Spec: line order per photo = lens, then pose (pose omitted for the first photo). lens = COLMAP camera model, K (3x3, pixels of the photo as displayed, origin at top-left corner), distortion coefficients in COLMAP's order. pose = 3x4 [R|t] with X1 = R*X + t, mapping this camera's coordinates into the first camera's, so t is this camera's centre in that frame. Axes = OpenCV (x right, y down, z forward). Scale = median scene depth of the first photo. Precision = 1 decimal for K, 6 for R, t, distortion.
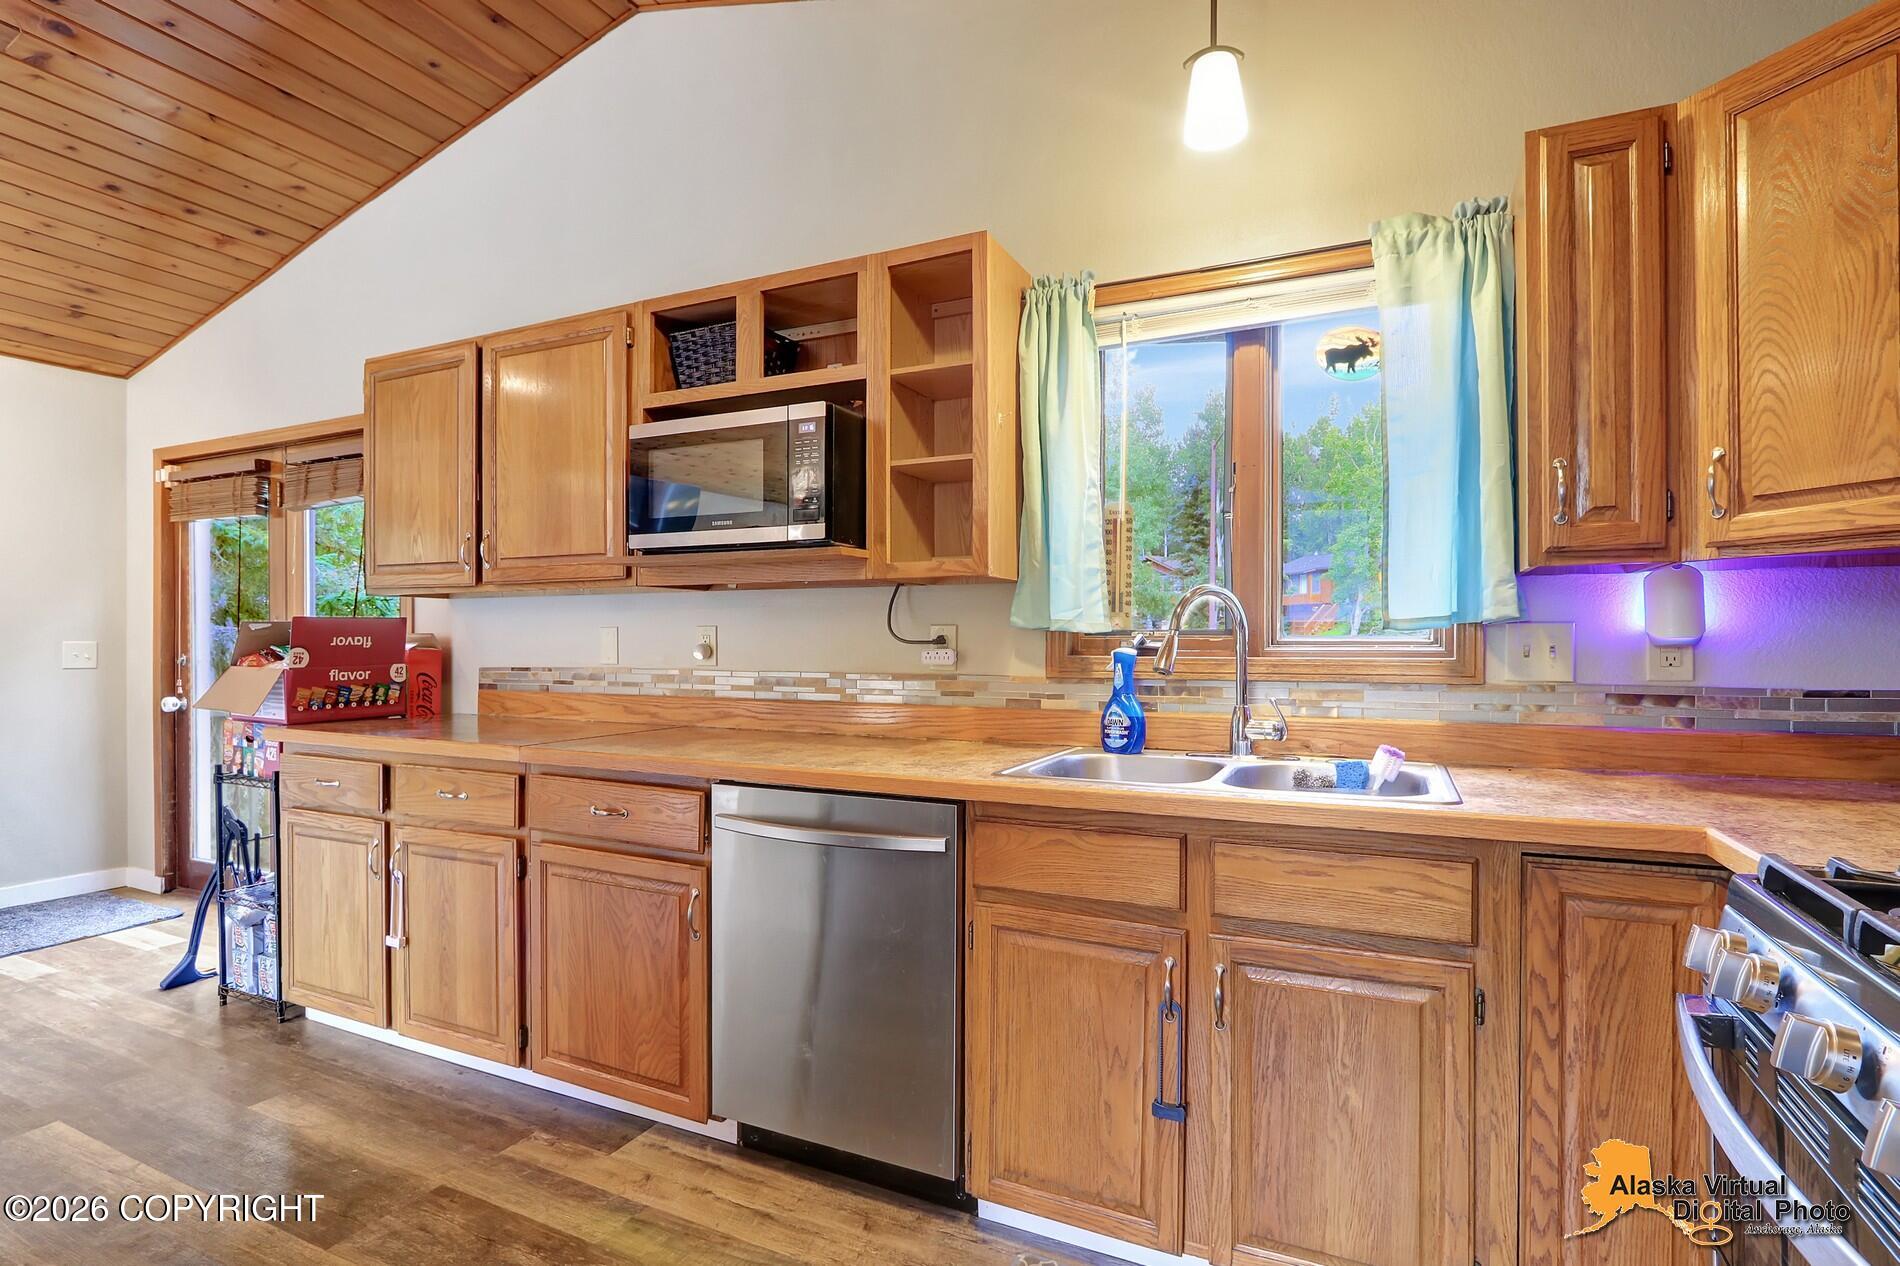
lens RADIAL K [[914.6, 0, 952.1], [0, 914.6, 648.0], [0, 0, 1]] dist [-0.012145, 0.000326]
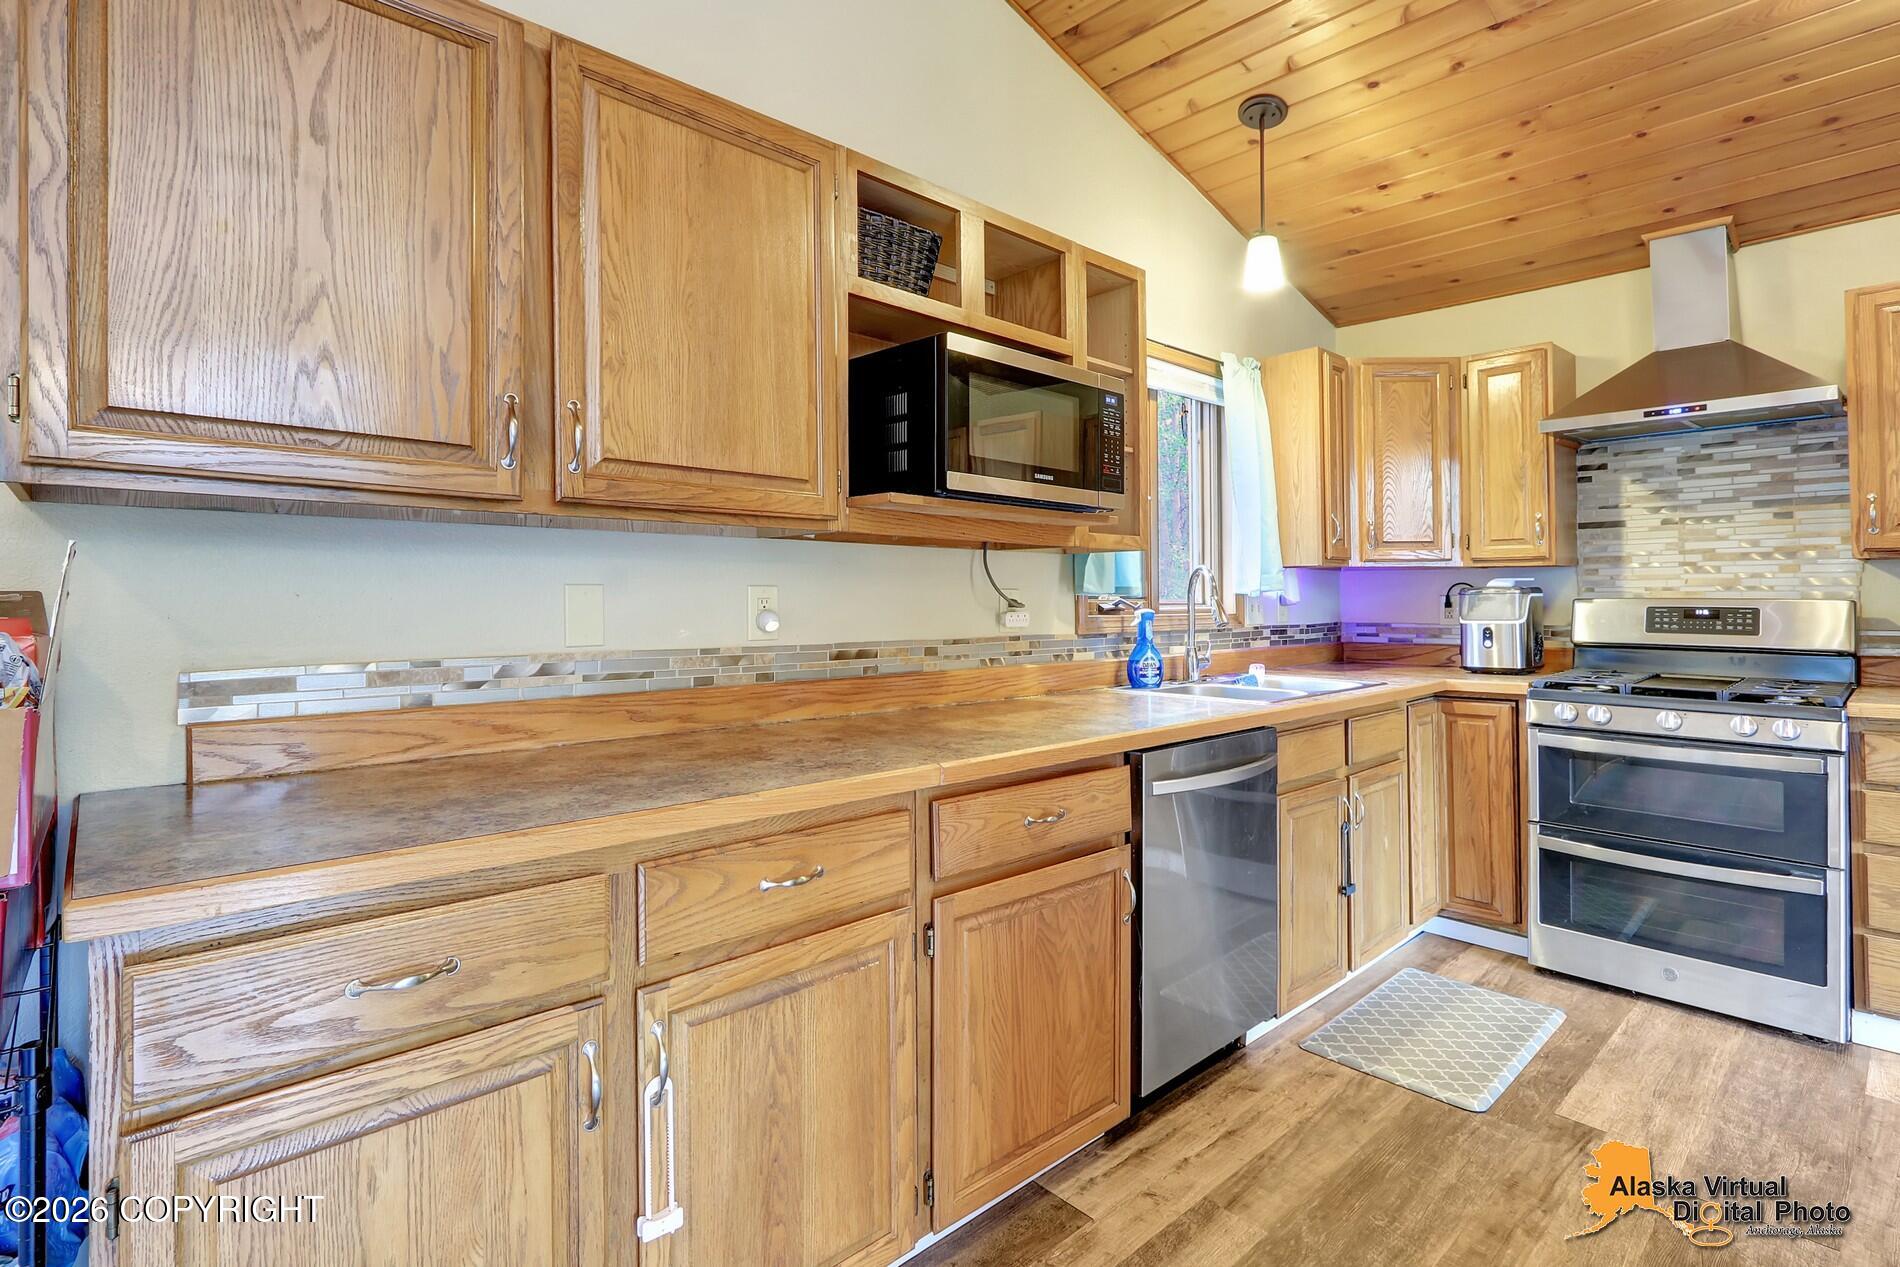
lens RADIAL K [[914.6, 0, 931.9], [0, 914.6, 584.2], [0, 0, 1]] dist [-0.012145, 0.000326]
pose [[0.386226, 0.013821, 0.922301, -1.158814], [0.007170, 0.999813, -0.017986, -0.014757], [-0.922376, 0.013559, 0.386054, 0.767121]]
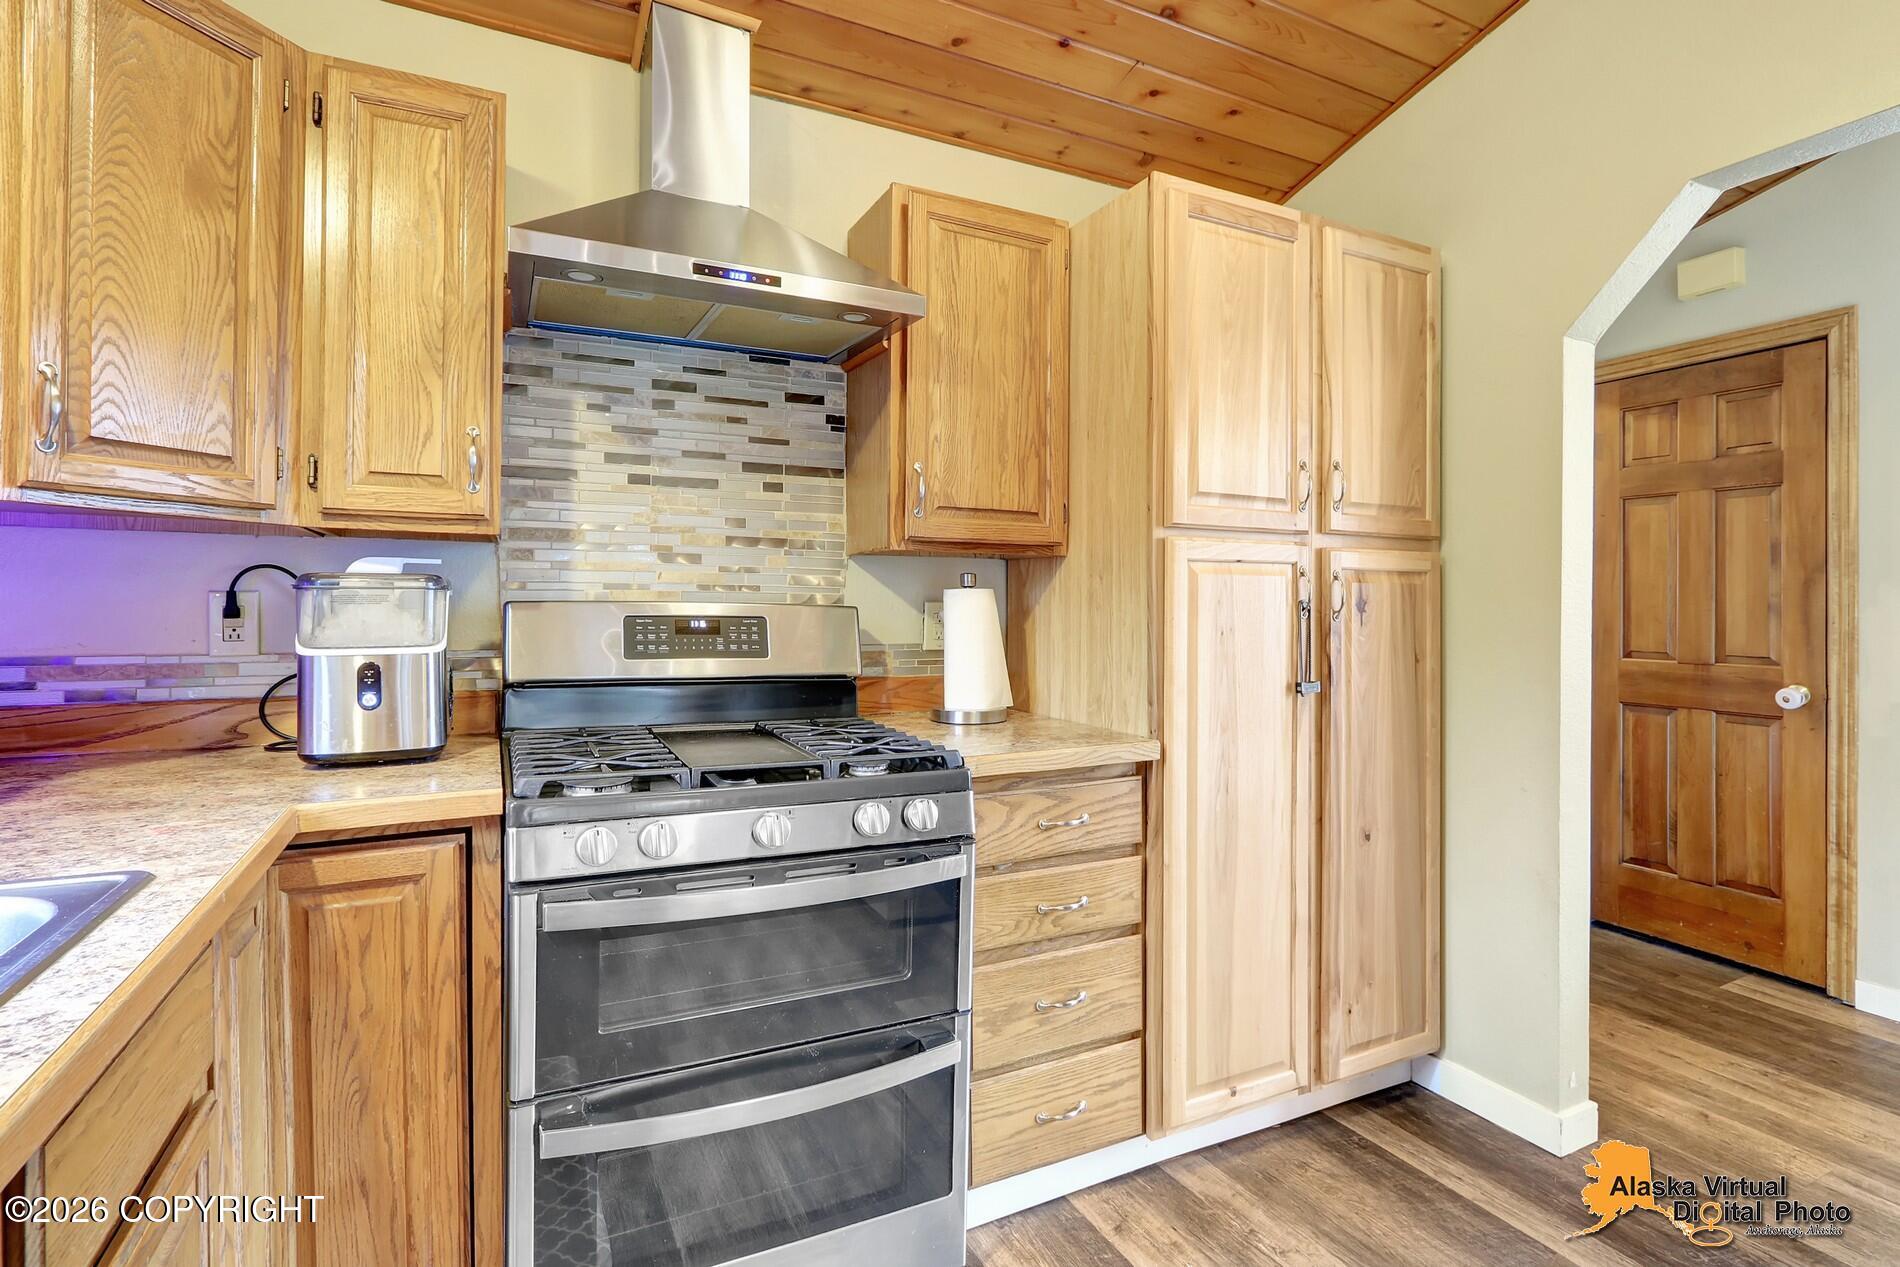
lens RADIAL K [[914.6, 0, 950.4], [0, 914.6, 607.5], [0, 0, 1]] dist [-0.012145, 0.000326]
pose [[-0.785637, -0.007440, 0.618643, -0.173214], [-0.004320, 0.999969, 0.006541, -0.011395], [-0.618673, 0.002466, -0.785645, 0.764550]]
